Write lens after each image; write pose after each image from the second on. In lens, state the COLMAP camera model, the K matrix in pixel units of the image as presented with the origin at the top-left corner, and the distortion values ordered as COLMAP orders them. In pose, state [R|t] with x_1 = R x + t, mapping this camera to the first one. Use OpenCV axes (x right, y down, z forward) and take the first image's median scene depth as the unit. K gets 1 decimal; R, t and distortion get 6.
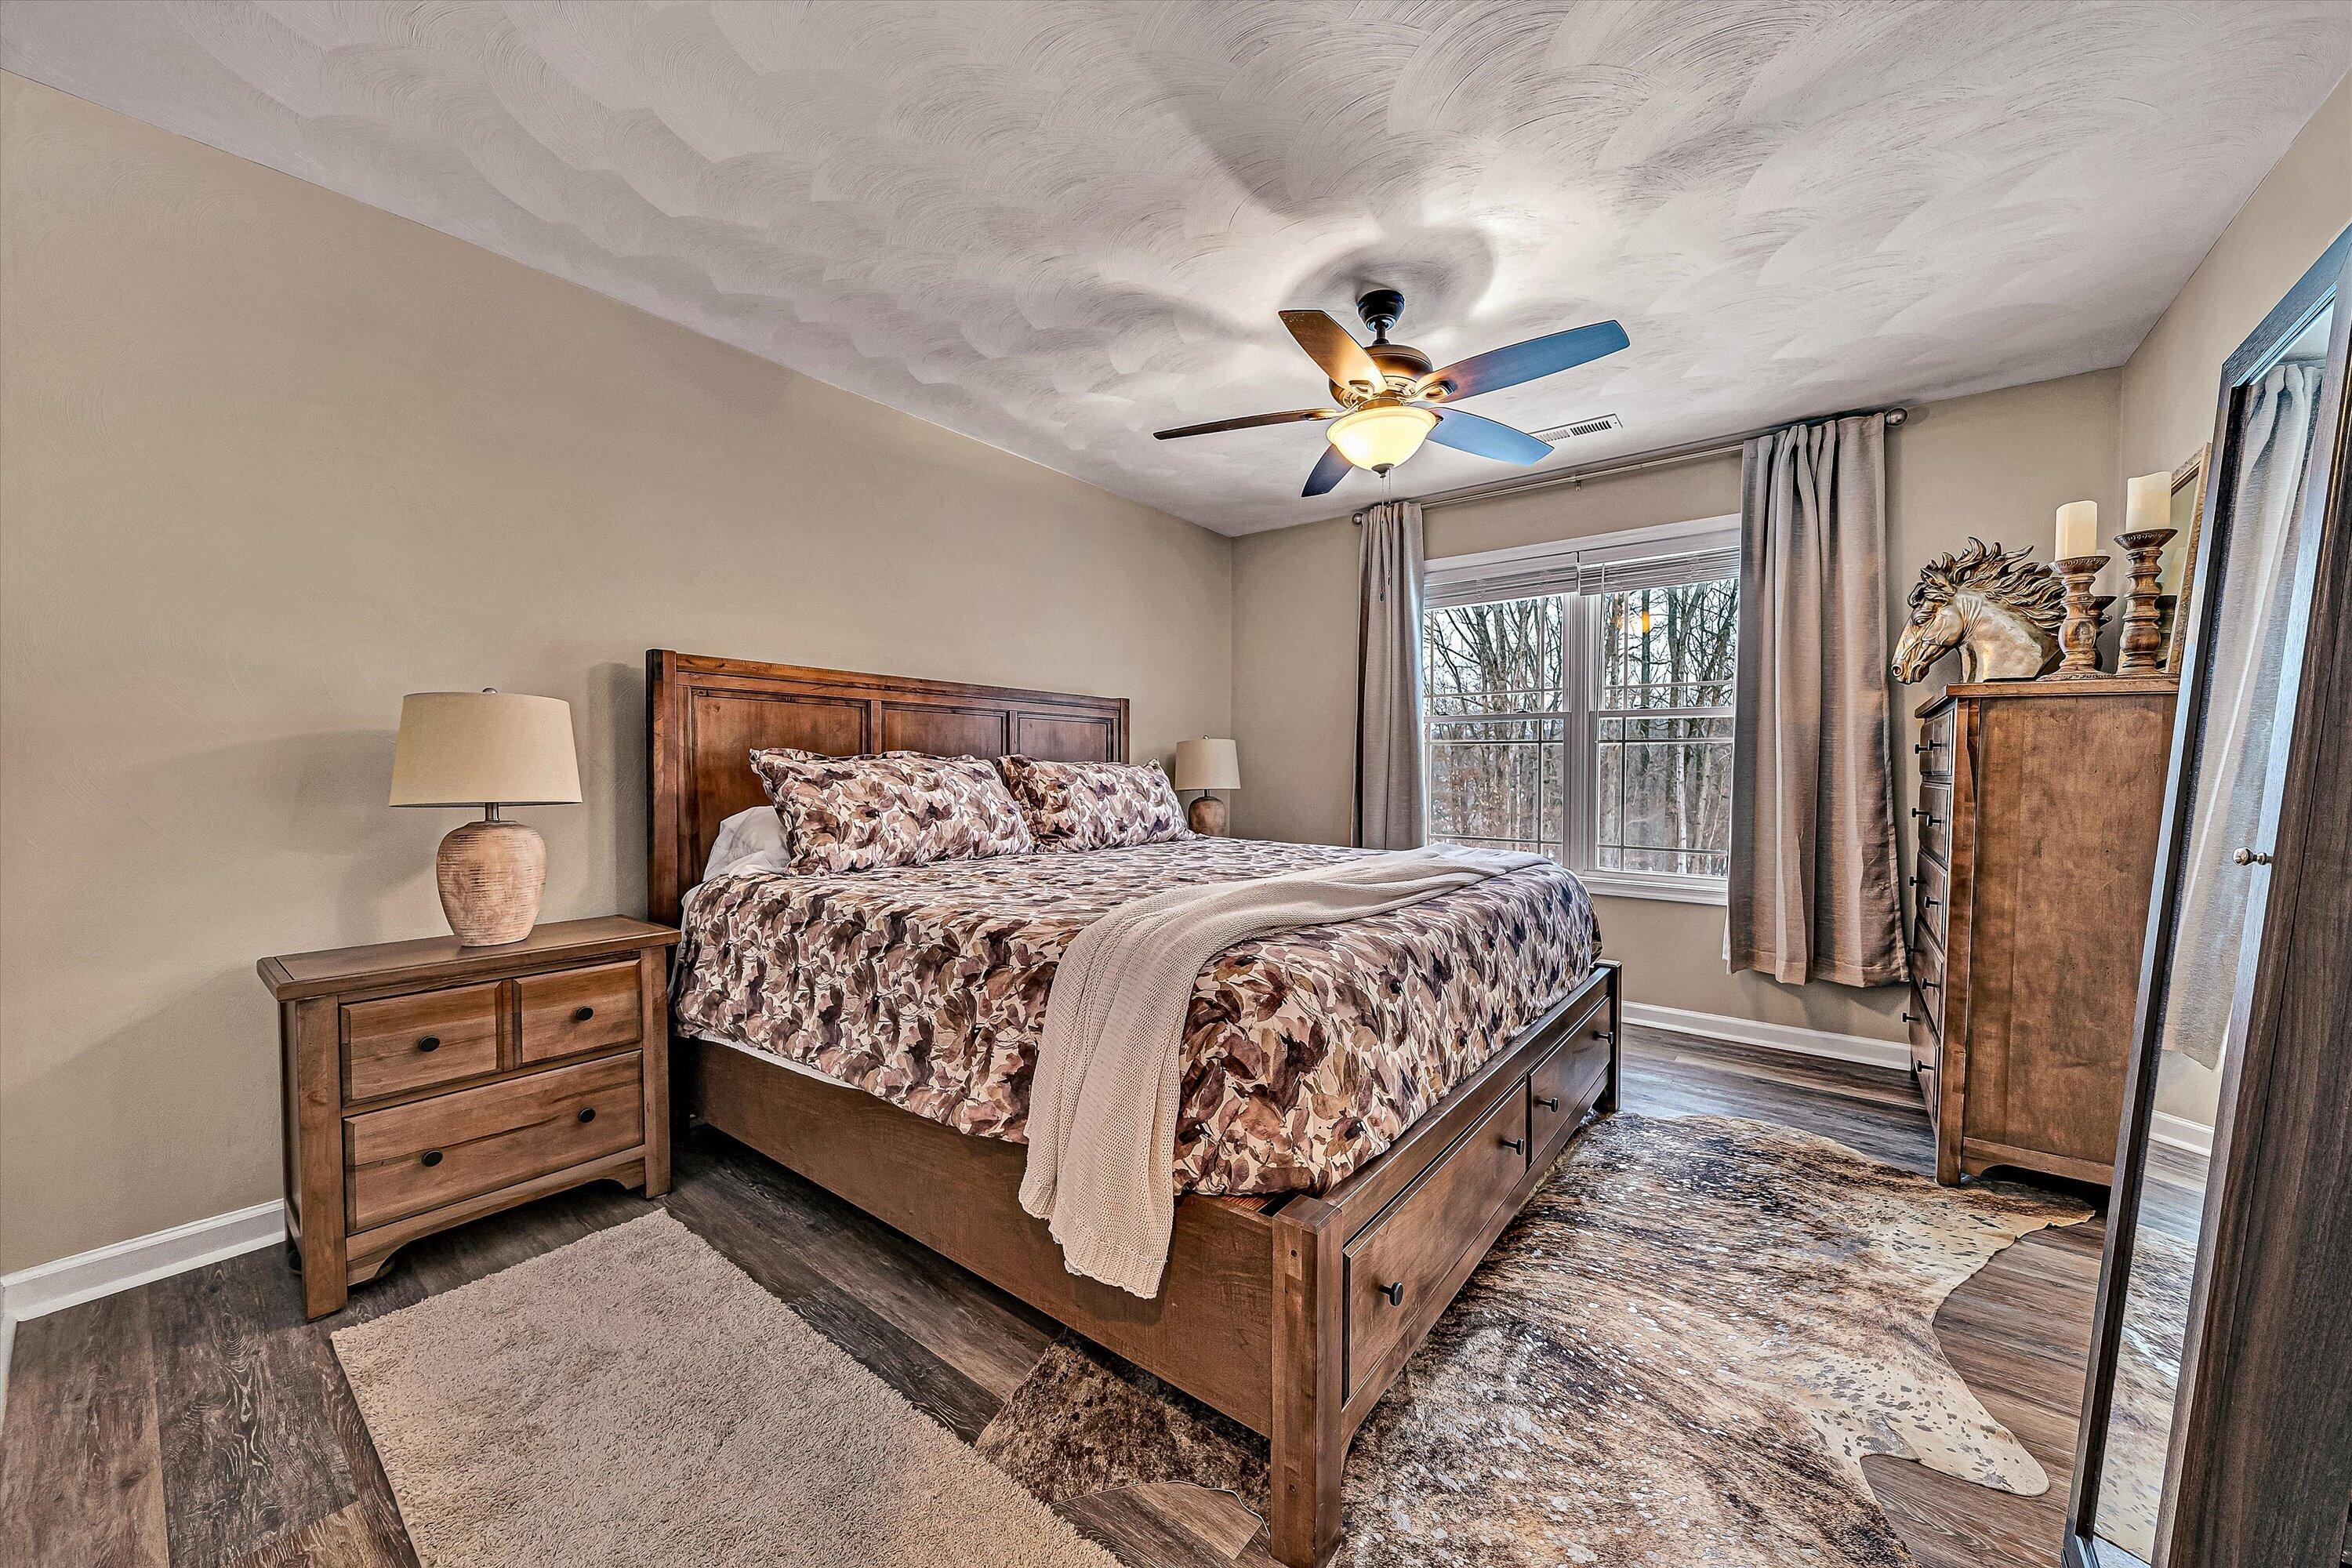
lens RADIAL K [[1010.3, 0, 1174.8], [0, 1010.3, 800.2], [0, 0, 1]] dist [0.000736, -0.000195]
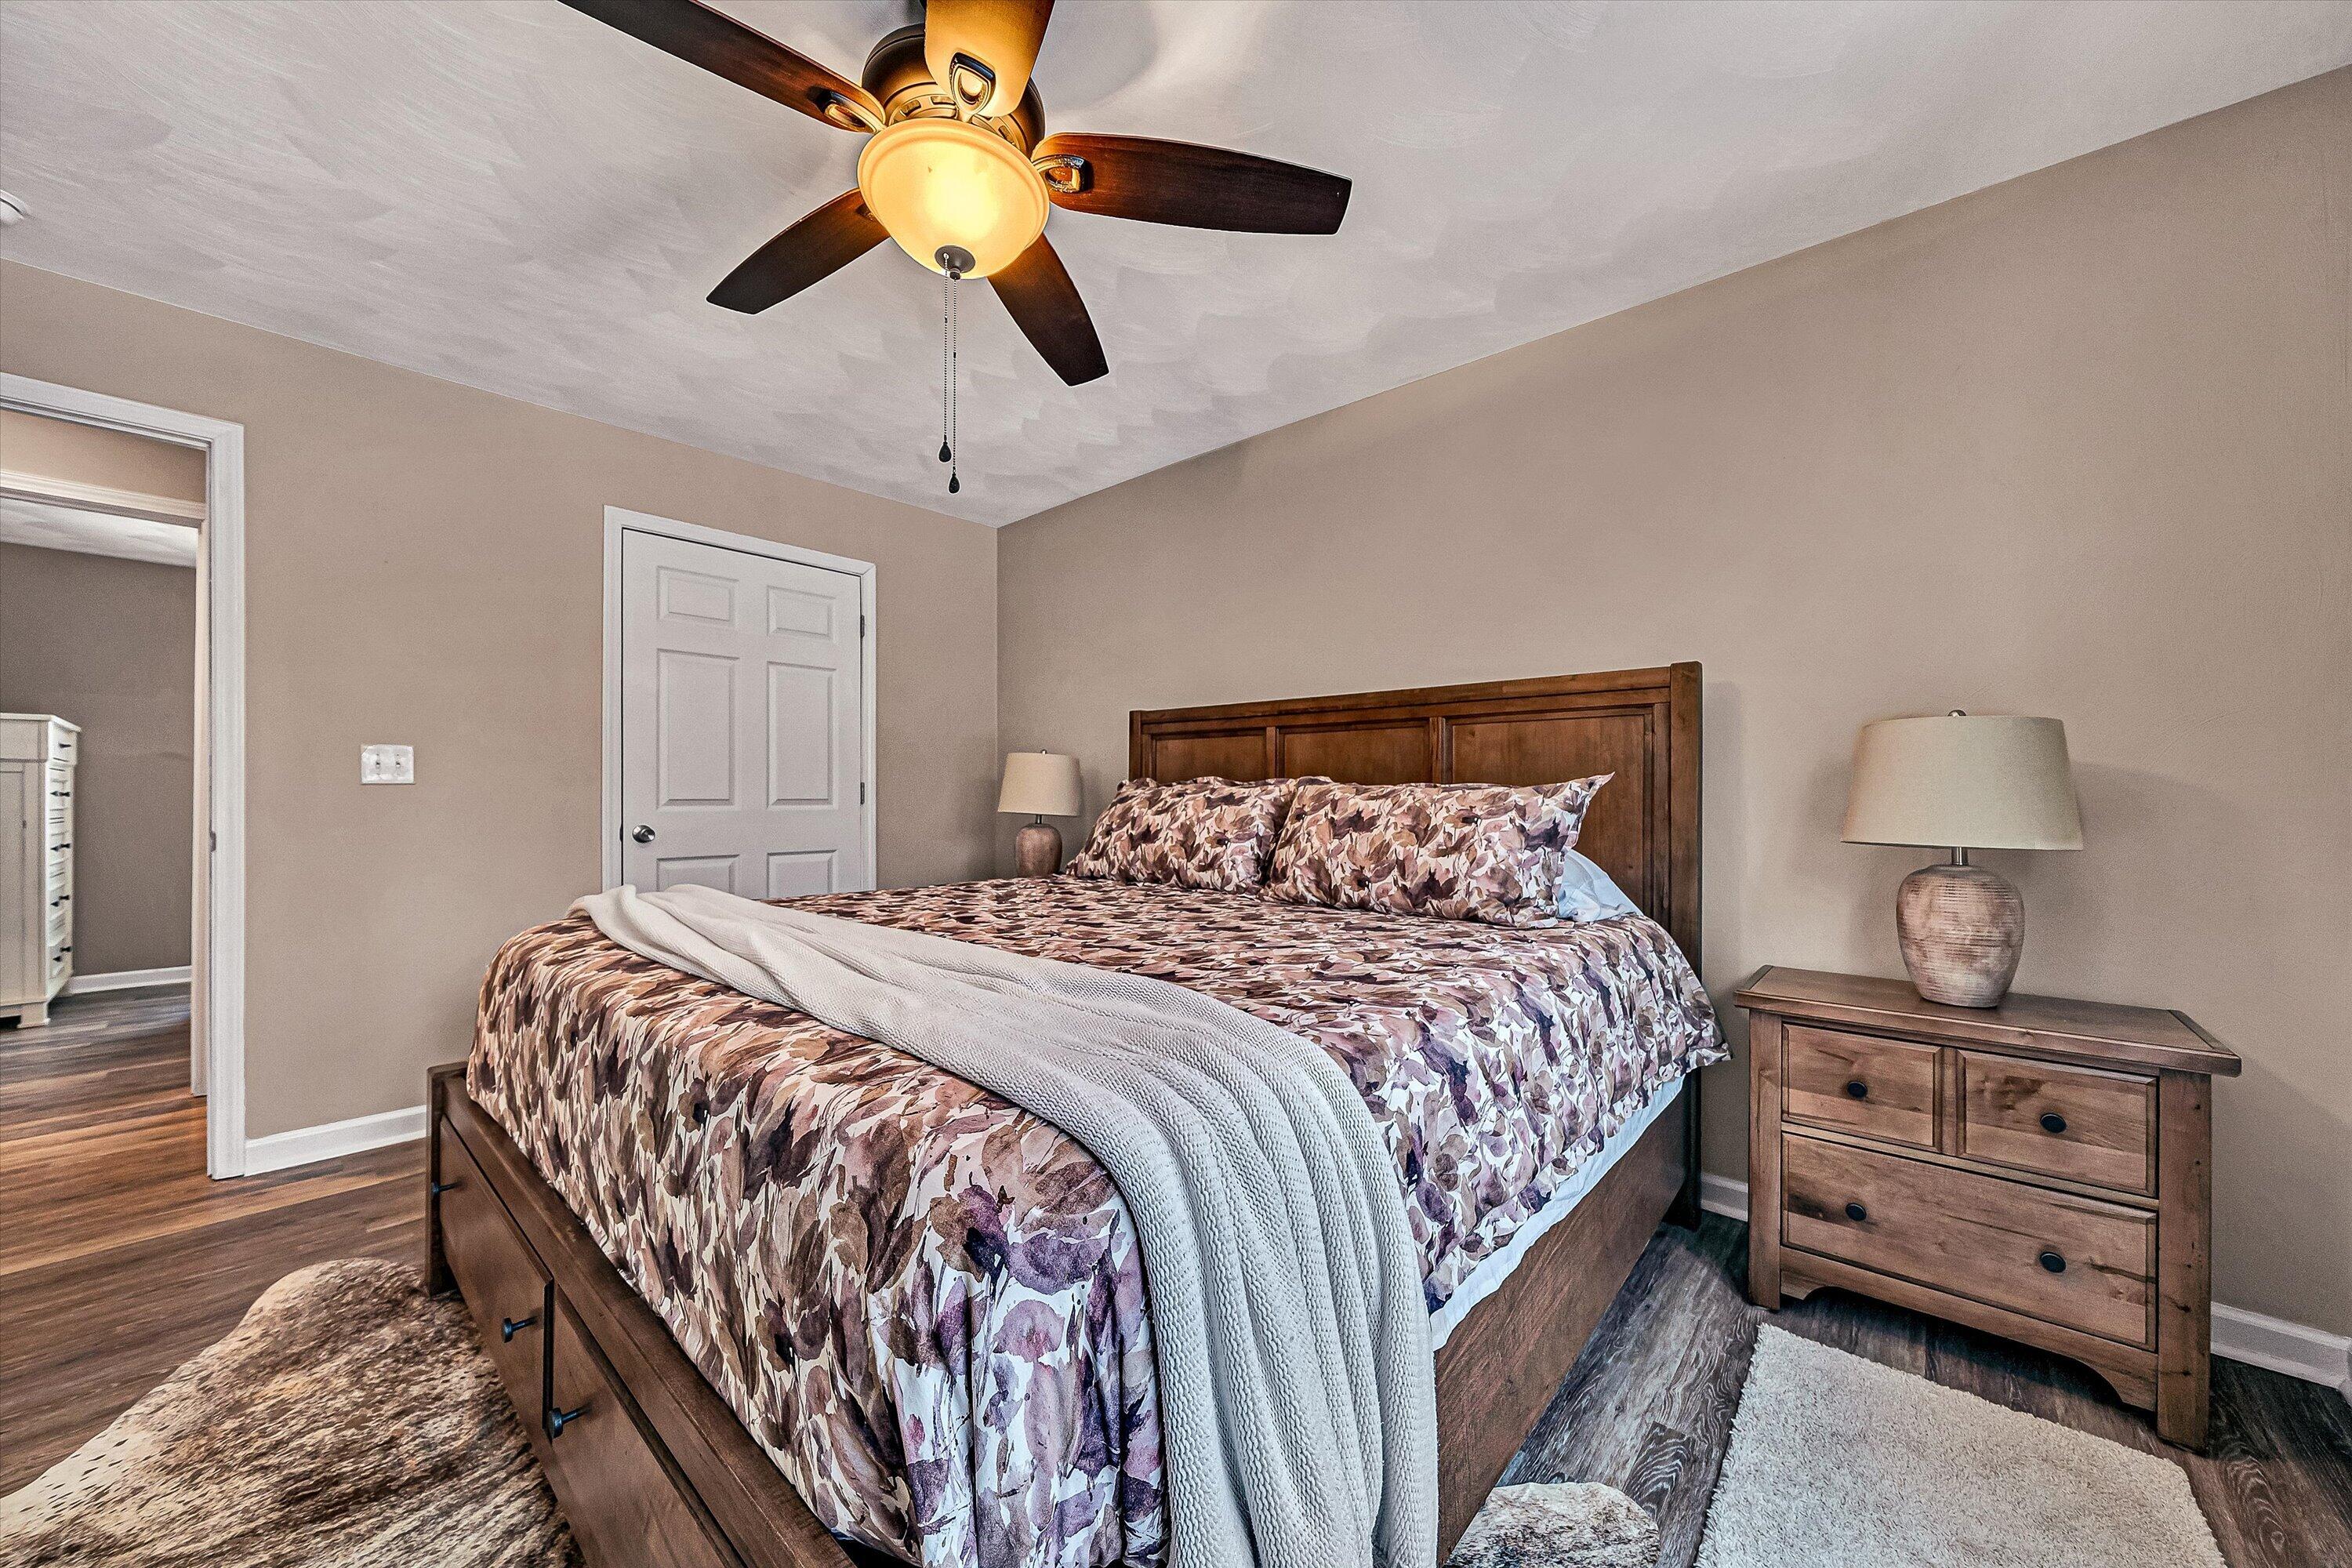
lens RADIAL K [[840.2, 0, 1176.0], [0, 840.2, 784.0], [0, 0, 1]] dist [-0.002192, -0.000425]
pose [[0.019775, -0.012218, -0.999730, 0.576247], [-0.052392, 0.998539, -0.013240, -0.027472], [0.998431, 0.052639, 0.019106, 0.960199]]
